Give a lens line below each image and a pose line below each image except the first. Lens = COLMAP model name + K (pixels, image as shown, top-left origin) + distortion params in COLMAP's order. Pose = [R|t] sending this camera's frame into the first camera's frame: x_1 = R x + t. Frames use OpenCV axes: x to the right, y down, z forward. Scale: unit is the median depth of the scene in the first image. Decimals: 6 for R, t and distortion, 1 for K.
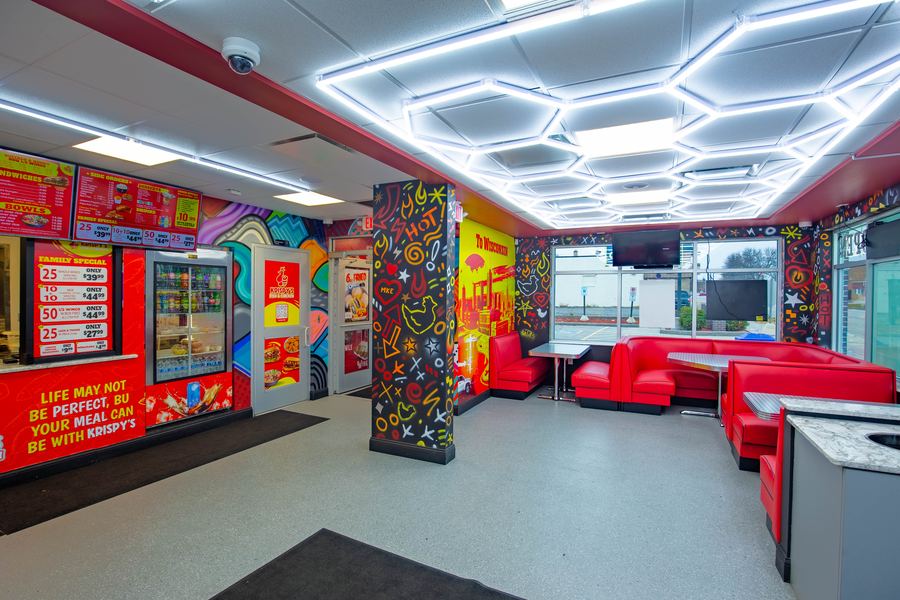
lens RADIAL K [[446.9, 0, 450.0], [0, 446.9, 300.0], [0, 0, 1]] dist [0.002897, 0.000467]
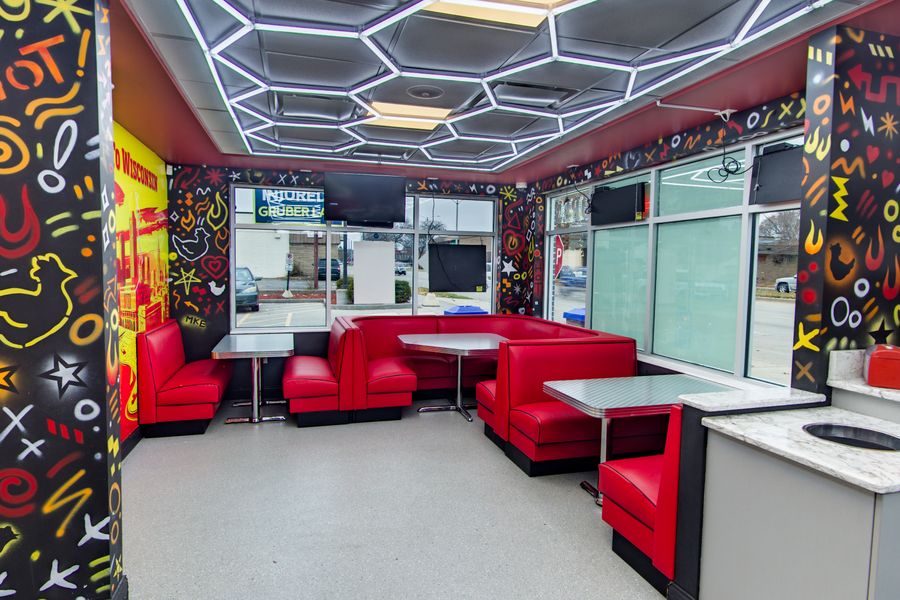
lens RADIAL K [[550.4, 0, 453.5], [0, 550.4, 302.3], [0, 0, 1]] dist [-0.037660, 0.031668]
pose [[0.752430, -0.038978, 0.657518, -0.063969], [-0.000105, 0.998240, 0.059296, 0.003670], [-0.658672, -0.044685, 0.751102, 0.243460]]
